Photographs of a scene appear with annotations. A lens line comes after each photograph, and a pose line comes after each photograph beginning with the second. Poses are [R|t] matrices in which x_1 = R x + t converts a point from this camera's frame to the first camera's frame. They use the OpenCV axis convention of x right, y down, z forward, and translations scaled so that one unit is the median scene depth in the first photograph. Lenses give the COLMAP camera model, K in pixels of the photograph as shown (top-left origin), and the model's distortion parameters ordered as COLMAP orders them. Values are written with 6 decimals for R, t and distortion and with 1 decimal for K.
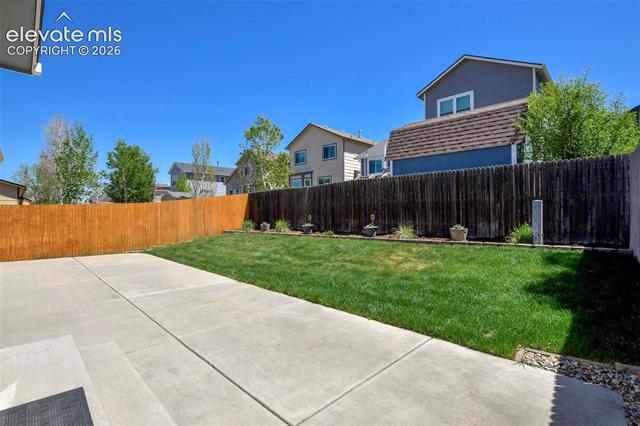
lens RADIAL K [[298.4, 0, 315.4], [0, 298.4, 212.2], [0, 0, 1]] dist [-0.012242, -0.000265]
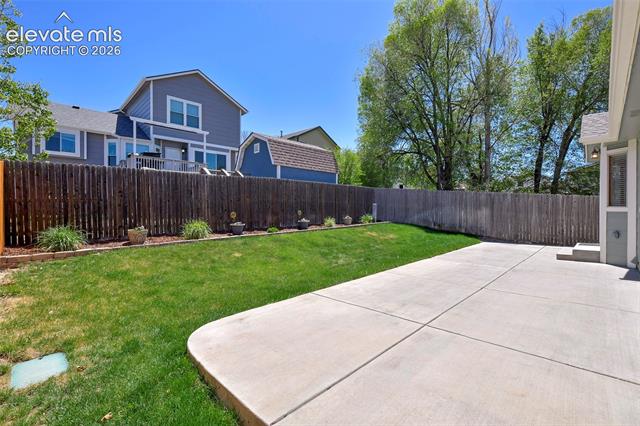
lens RADIAL K [[288.6, 0, 321.1], [0, 288.6, 212.5], [0, 0, 1]] dist [-0.003110, -0.000012]
pose [[-0.020103, -0.006743, 0.999775, -0.974283], [0.008471, 0.999940, 0.006914, 0.008353], [-0.999762, 0.008608, -0.020045, 0.920771]]
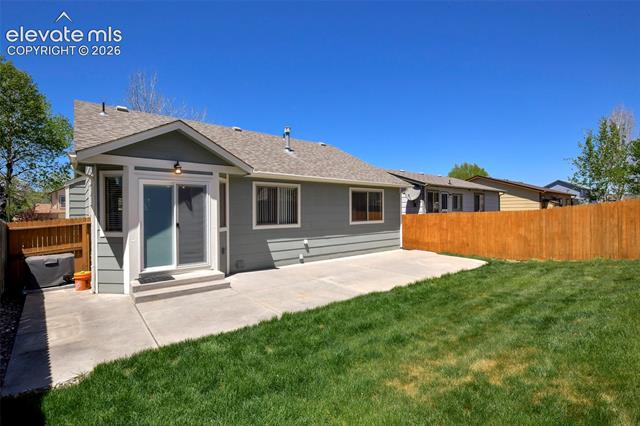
lens RADIAL K [[298.4, 0, 316.5], [0, 298.4, 211.1], [0, 0, 1]] dist [-0.012242, -0.000265]
pose [[-0.078486, 0.006182, -0.996896, 0.478725], [0.001736, 0.999980, 0.006065, -0.044286], [0.996914, -0.001254, -0.078495, 0.539148]]
